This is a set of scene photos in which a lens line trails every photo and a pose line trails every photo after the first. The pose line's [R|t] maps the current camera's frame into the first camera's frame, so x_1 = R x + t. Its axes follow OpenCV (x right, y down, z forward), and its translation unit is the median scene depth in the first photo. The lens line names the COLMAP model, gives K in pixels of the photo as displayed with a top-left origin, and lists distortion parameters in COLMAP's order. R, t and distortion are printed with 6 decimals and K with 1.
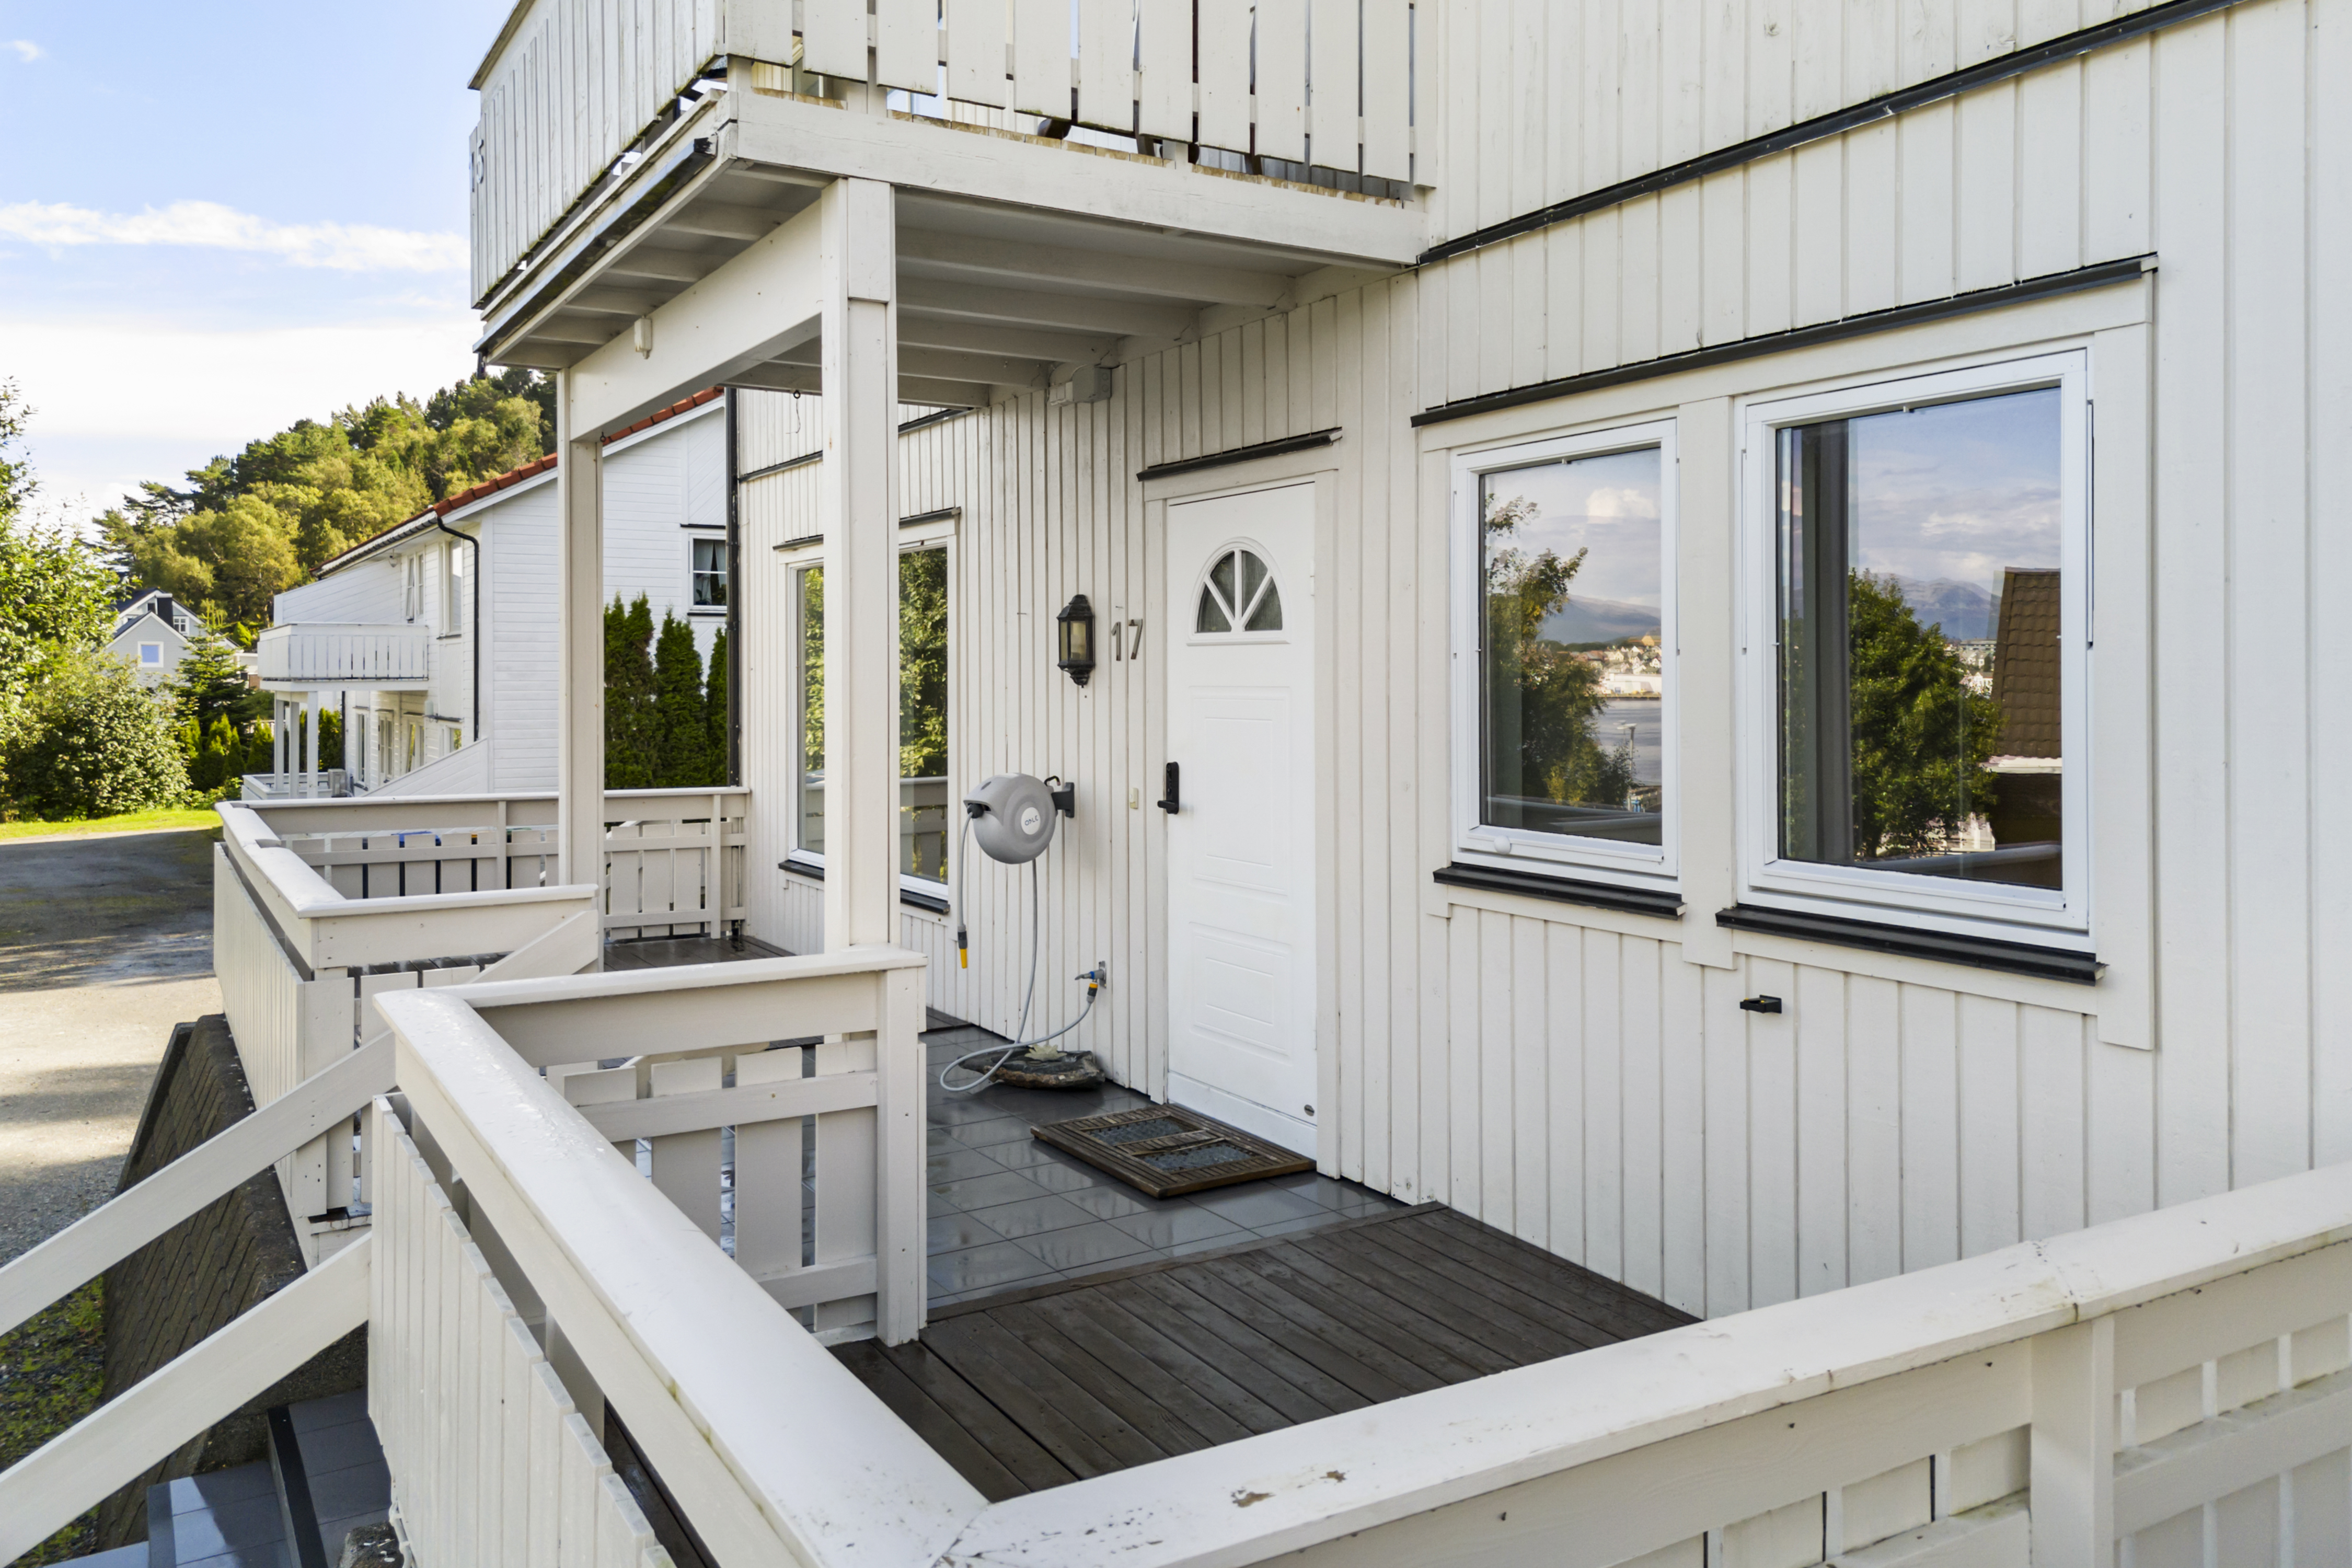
lens RADIAL K [[1753.4, 0, 1177.1], [0, 1753.4, 684.9], [0, 0, 1]] dist [0.060797, -0.002051]
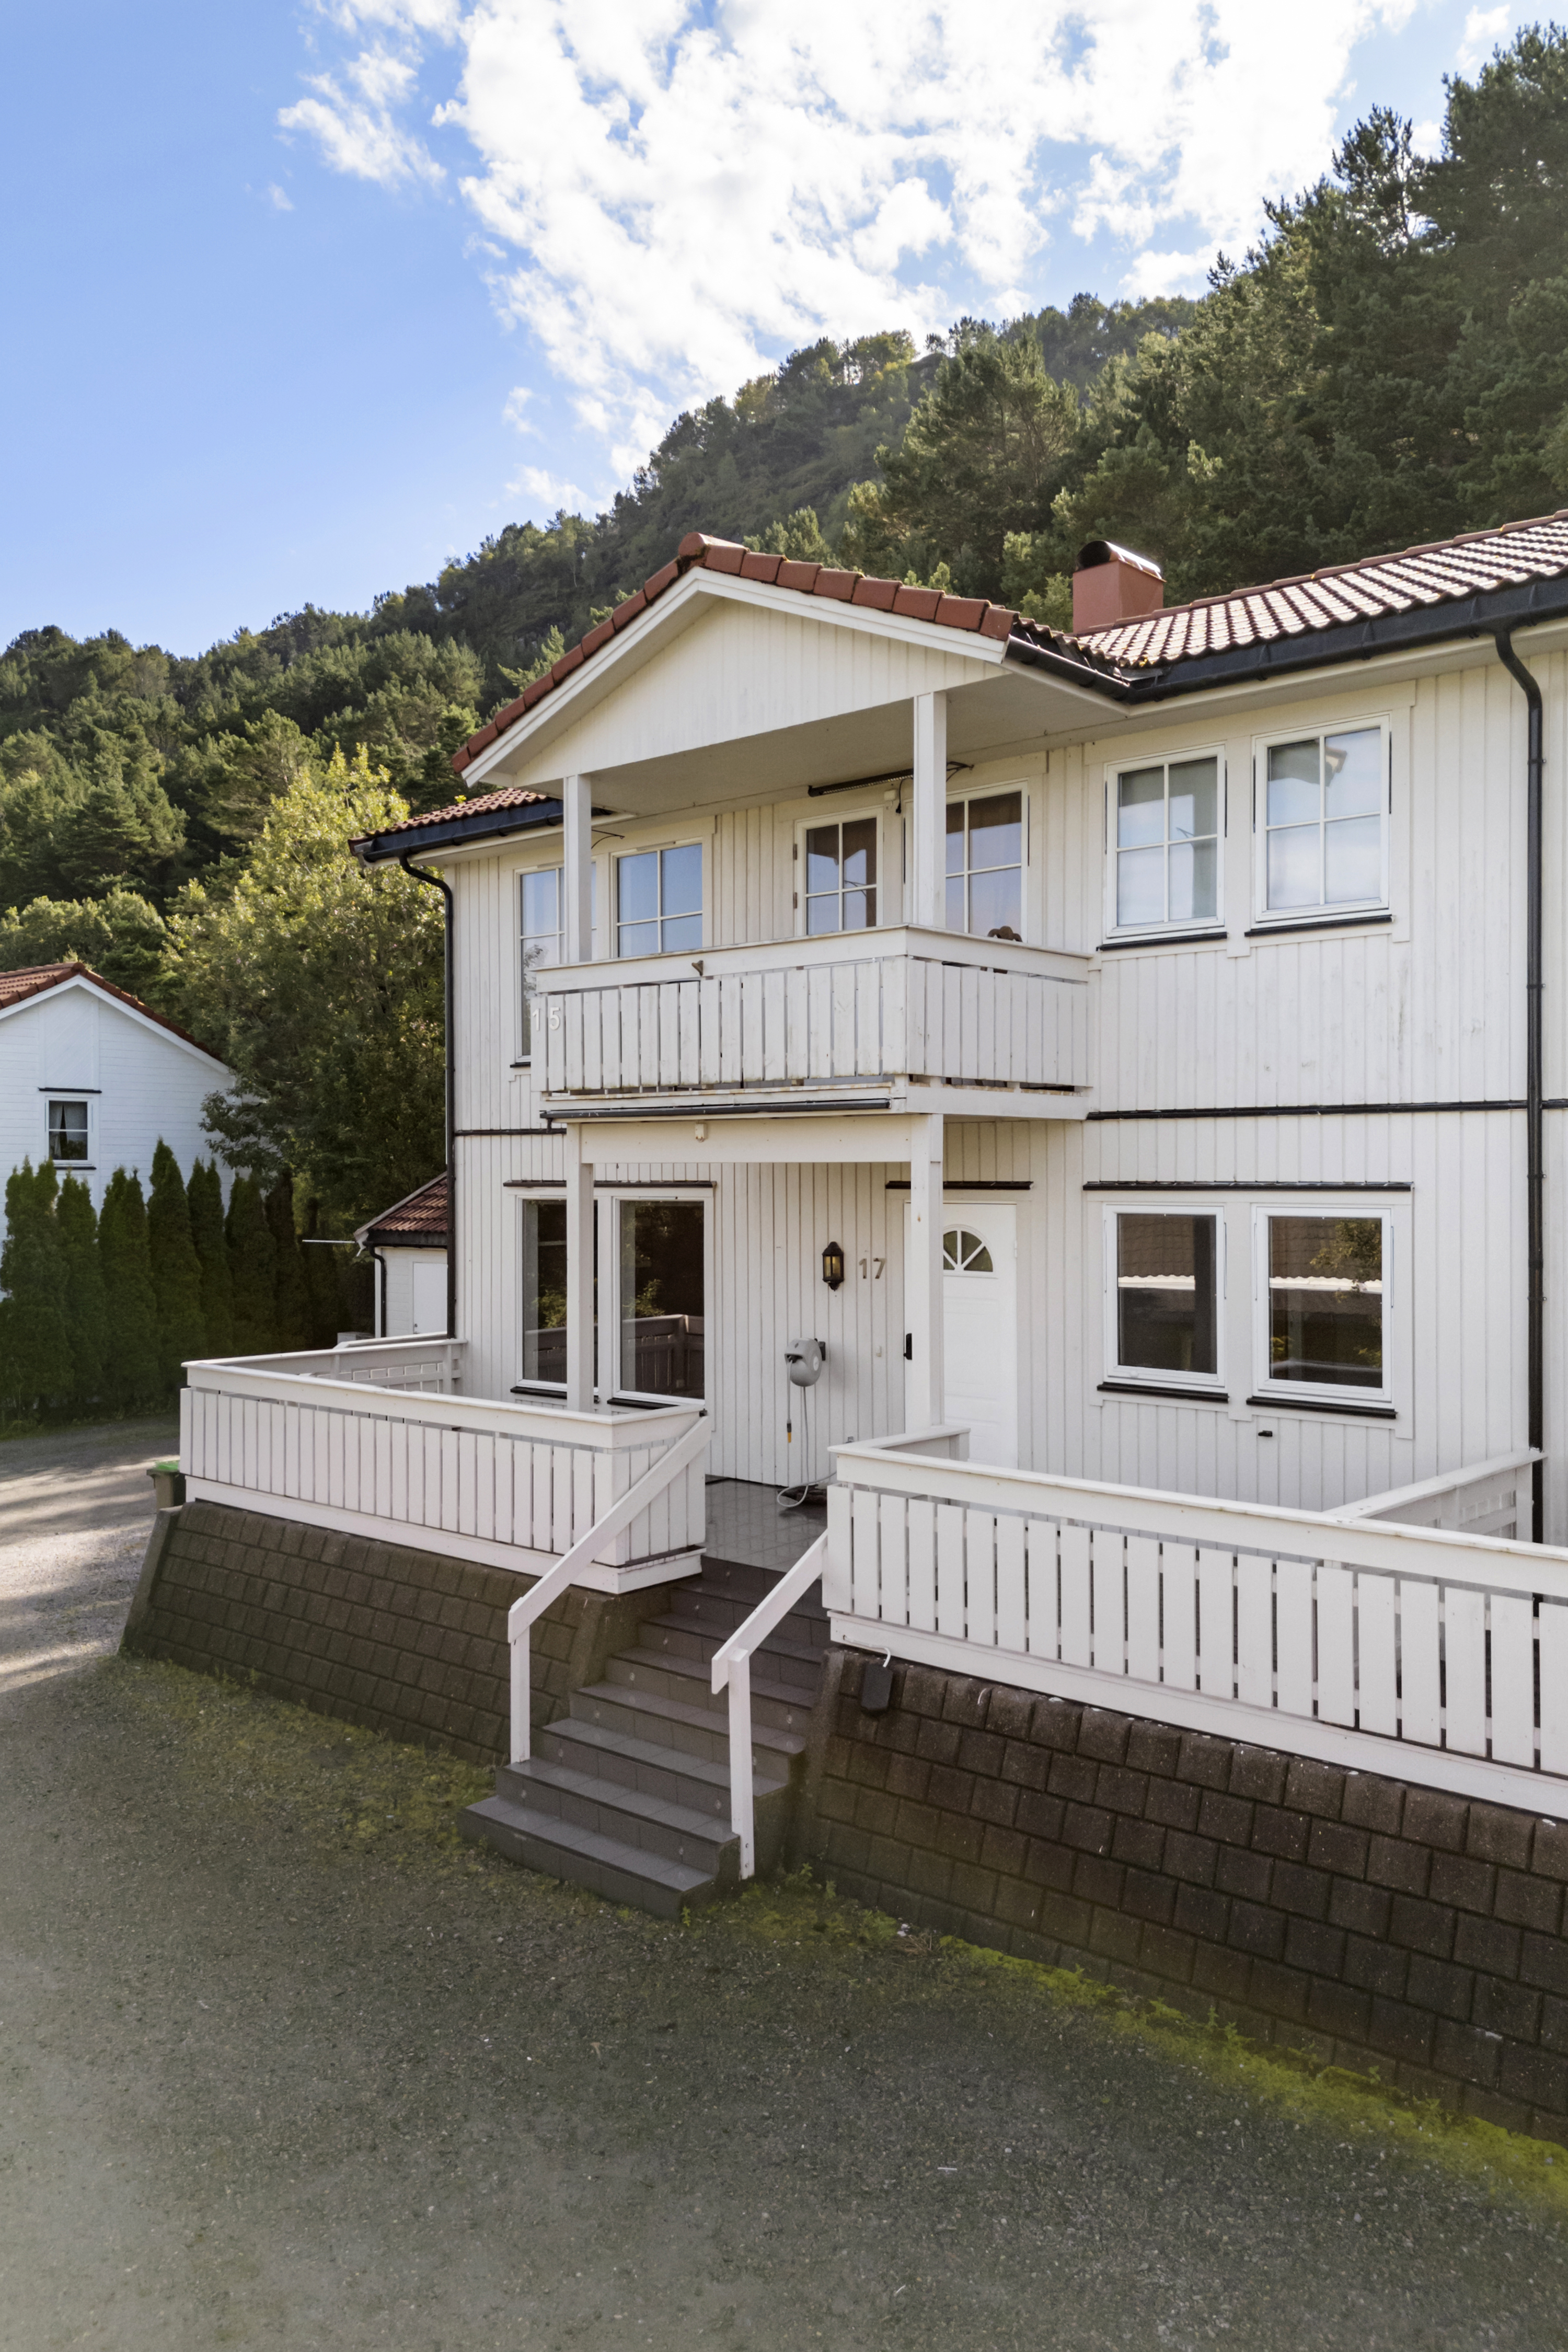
lens RADIAL K [[1753.4, 0, 701.7], [0, 1753.4, 1174.4], [0, 0, 1]] dist [0.060797, -0.002051]
pose [[0.961360, 0.001794, 0.275288, -0.793593], [-0.000209, 0.999983, -0.005785, -0.126343], [-0.275294, 0.005504, 0.961344, -0.861620]]
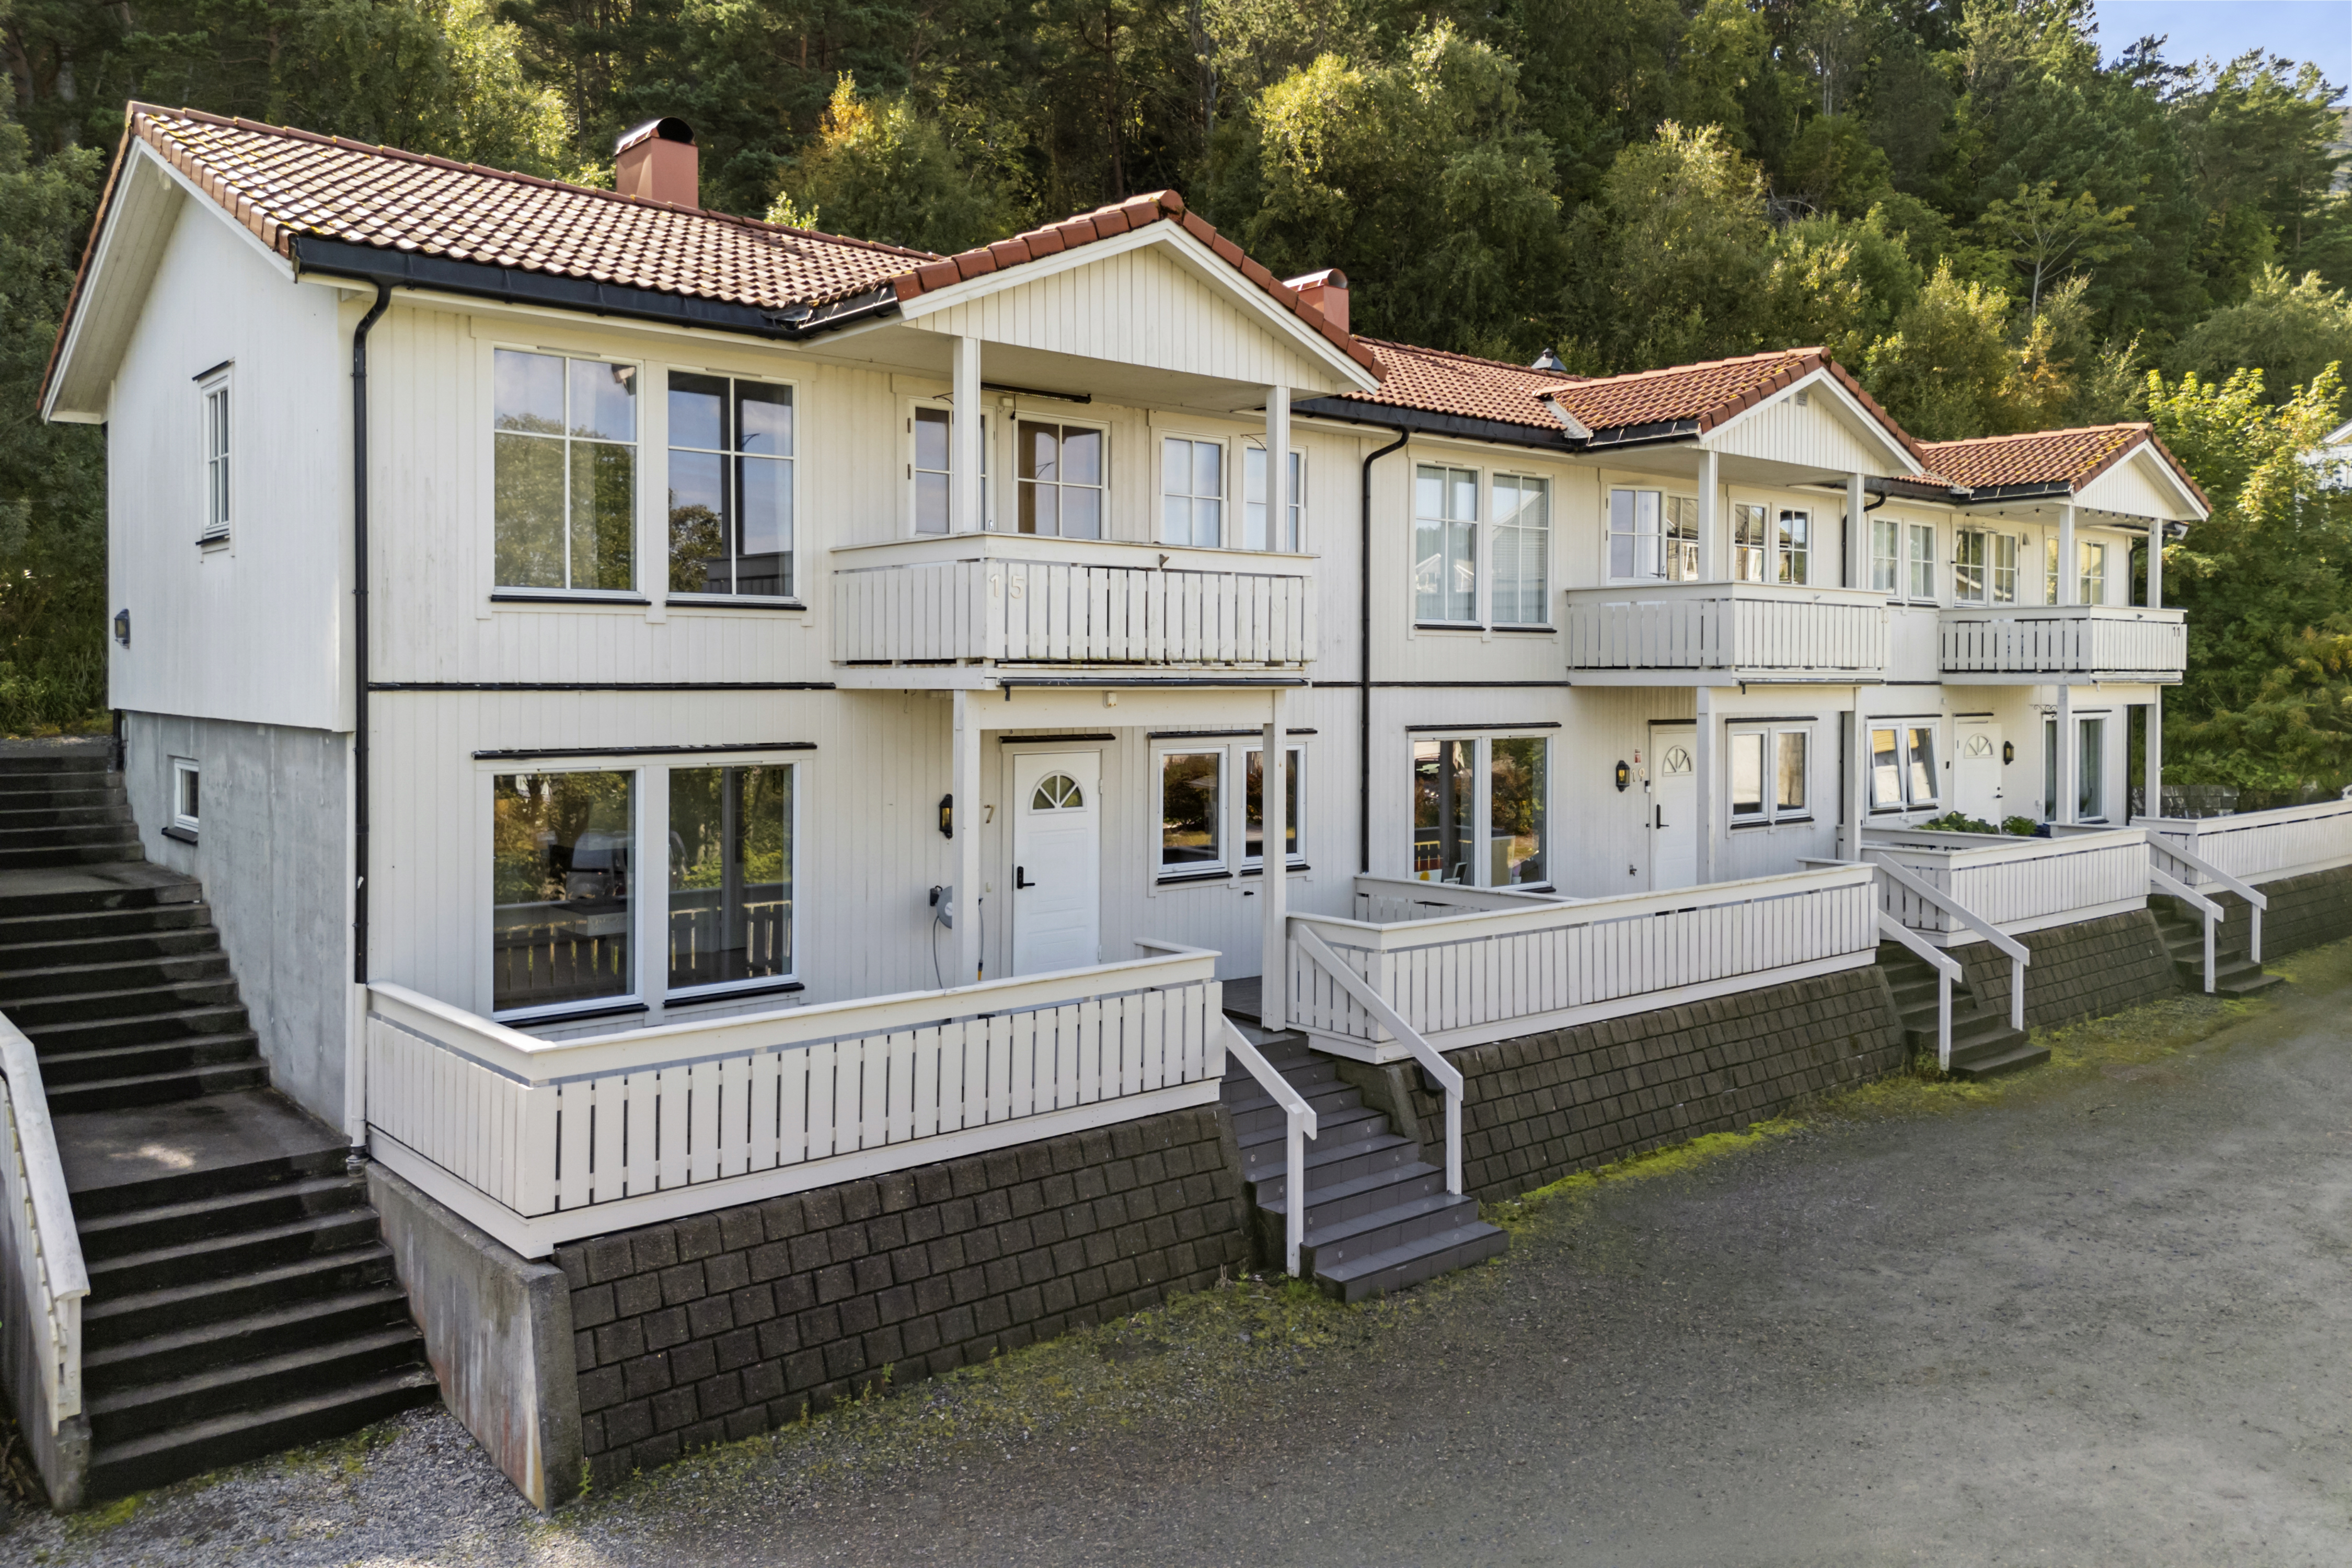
lens RADIAL K [[1696.7, 0, 1154.0], [0, 1696.7, 676.8], [0, 0, 1]] dist [0.061390, -0.000819]
pose [[-0.163150, 0.036354, 0.985931, -2.287767], [0.028847, 0.999069, -0.032064, -0.130985], [-0.986180, 0.023210, -0.164046, 1.213920]]
